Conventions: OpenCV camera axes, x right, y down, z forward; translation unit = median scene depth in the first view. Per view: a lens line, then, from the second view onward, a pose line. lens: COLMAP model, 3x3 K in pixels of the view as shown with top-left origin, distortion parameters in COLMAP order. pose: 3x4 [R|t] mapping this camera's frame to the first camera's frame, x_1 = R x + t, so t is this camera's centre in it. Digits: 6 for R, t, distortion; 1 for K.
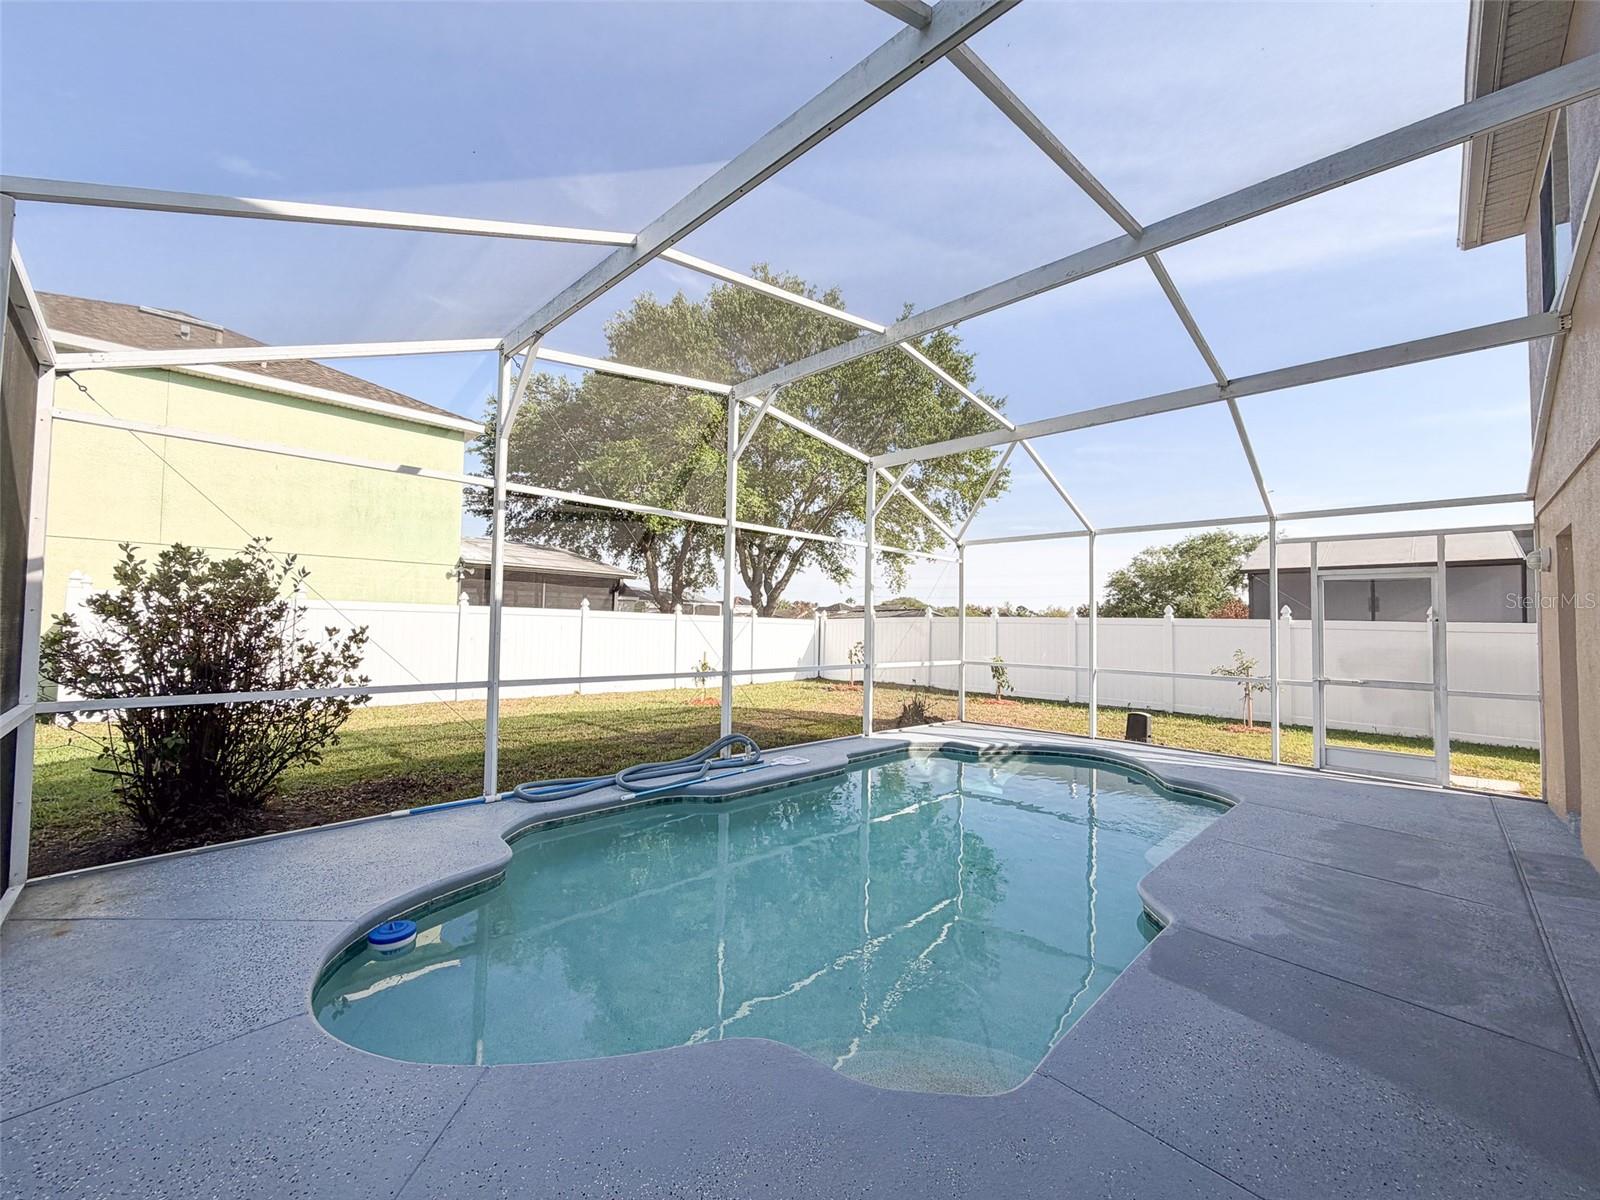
lens RADIAL K [[637.5, 0, 794.6], [0, 637.5, 598.4], [0, 0, 1]] dist [0.000763, -0.000047]
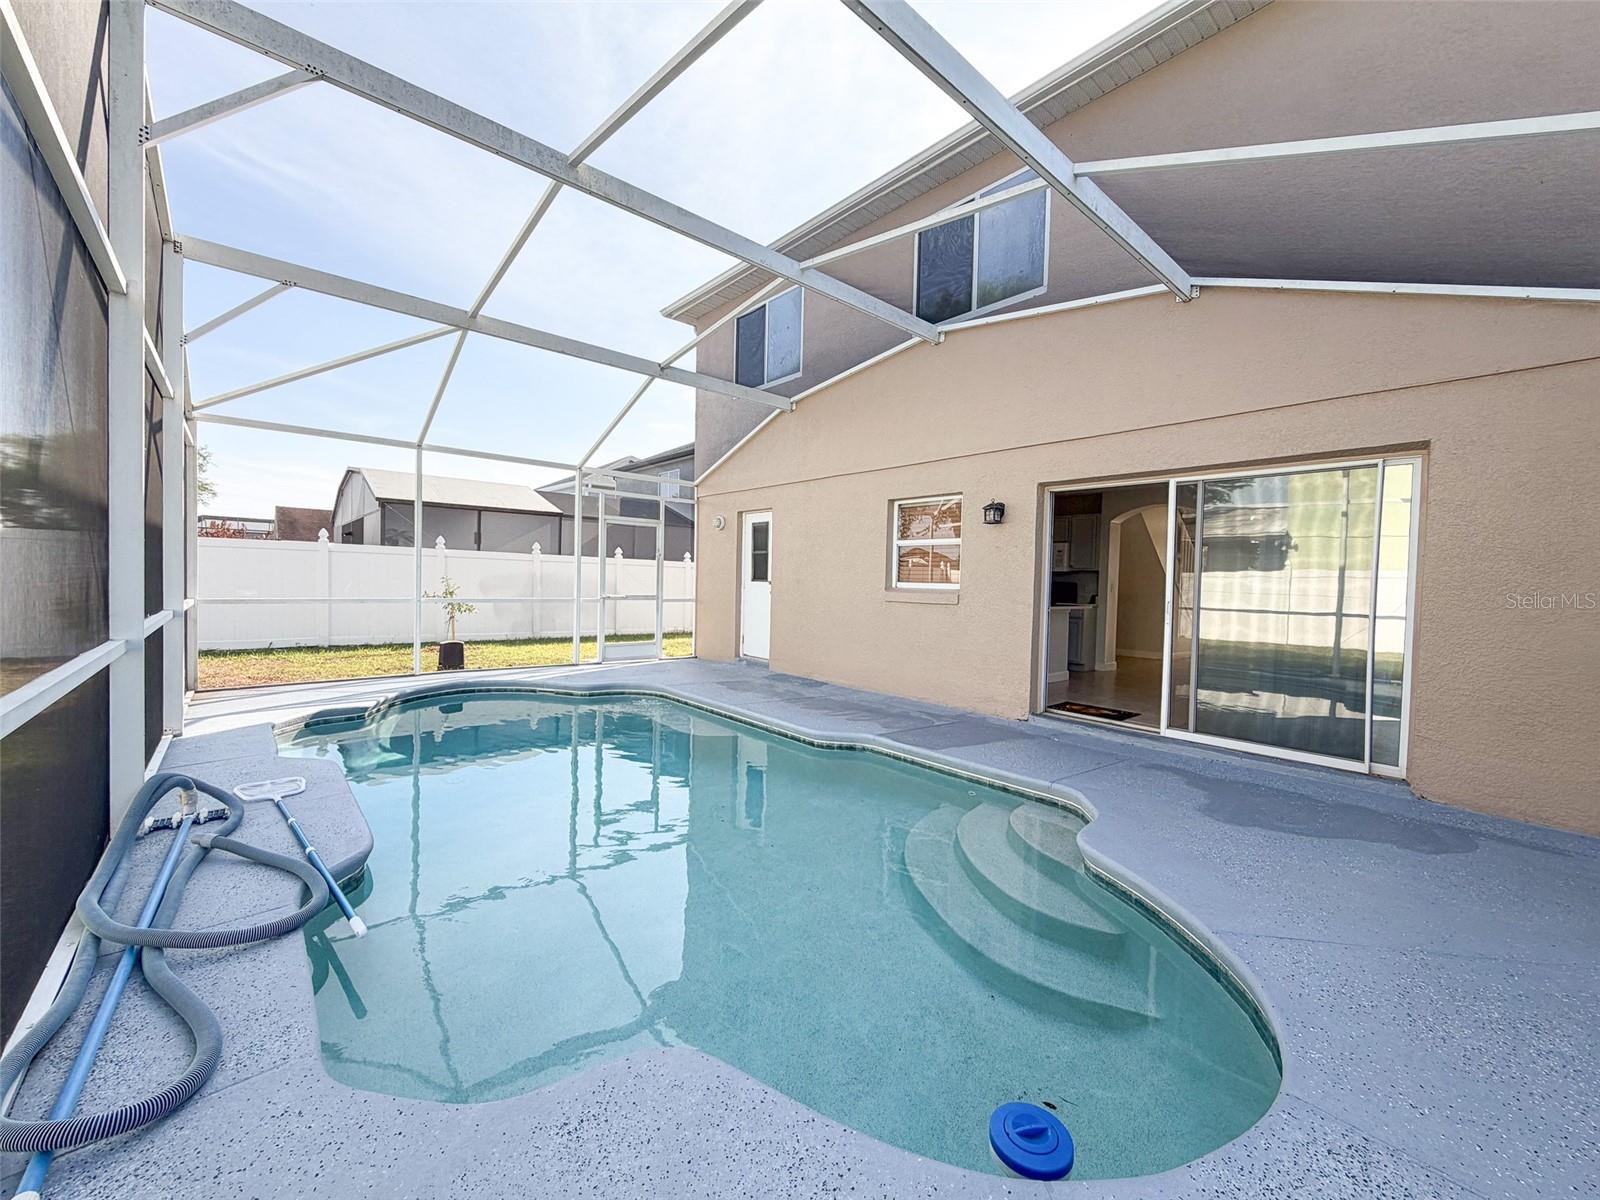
lens RADIAL K [[637.5, 0, 794.6], [0, 637.5, 598.4], [0, 0, 1]] dist [0.000763, -0.000047]
pose [[0.074196, -0.055899, 0.995676, -0.507511], [-0.068763, 0.995765, 0.061028, 0.002589], [-0.994870, -0.072993, 0.070038, 0.413337]]
